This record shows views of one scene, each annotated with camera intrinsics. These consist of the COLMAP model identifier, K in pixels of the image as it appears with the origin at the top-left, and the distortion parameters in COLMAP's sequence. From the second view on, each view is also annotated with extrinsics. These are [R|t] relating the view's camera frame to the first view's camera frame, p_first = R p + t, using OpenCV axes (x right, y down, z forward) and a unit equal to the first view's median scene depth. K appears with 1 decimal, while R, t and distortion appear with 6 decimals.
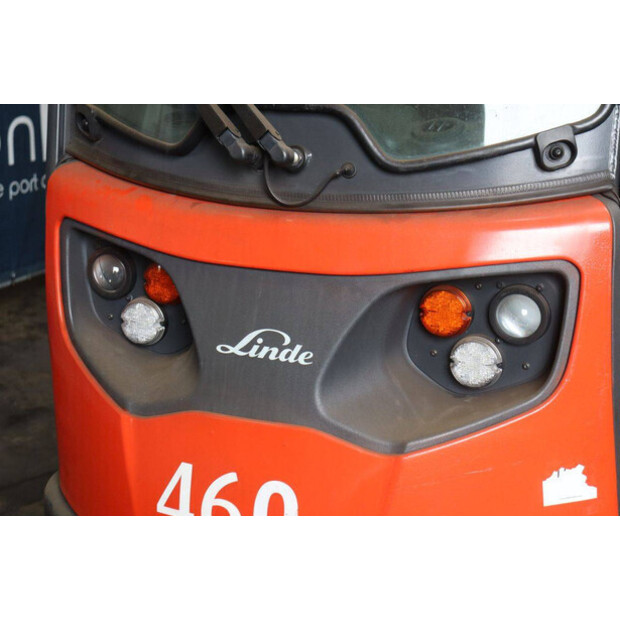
lens RADIAL K [[1268.1, 0, 316.2], [0, 1268.1, 307.1], [0, 0, 1]] dist [0.319924, 0.000000]
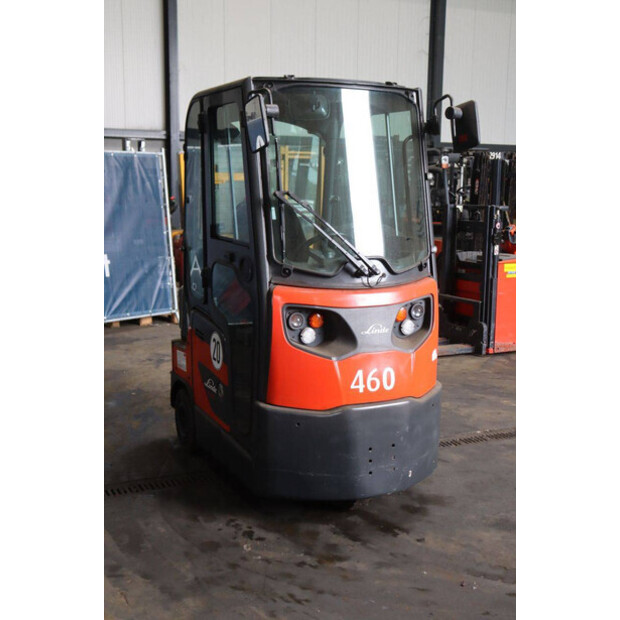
lens RADIAL K [[764.4, 0, 290.2], [0, 764.4, 319.5], [0, 0, 1]] dist [0.023624, 0.000000]
pose [[0.653740, -0.113248, 0.748197, -1.661189], [0.194467, 0.980674, -0.021480, 0.005095], [-0.731305, 0.159542, 0.663128, -0.164339]]
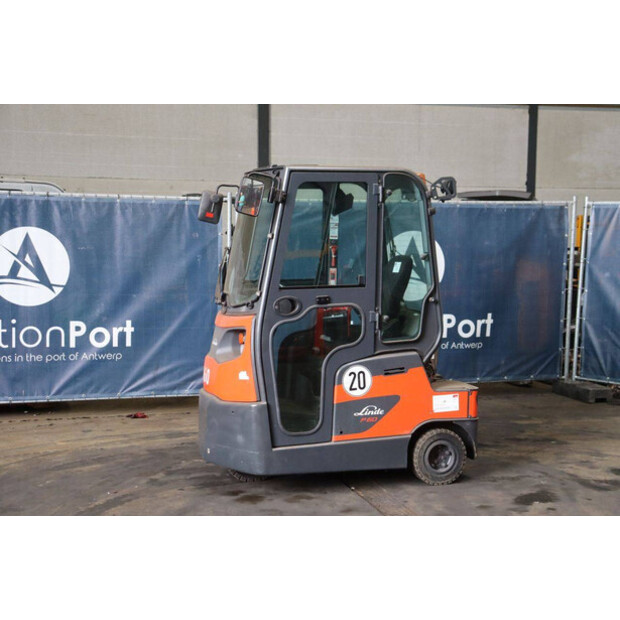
lens RADIAL K [[952.7, 0, 316.3], [0, 952.7, 313.2], [0, 0, 1]] dist [0.147373, 0.000000]
pose [[0.672794, 0.065459, -0.736929, 2.841011], [-0.202337, 0.974382, -0.098176, 0.199986], [0.711624, 0.215160, 0.668803, -1.152912]]
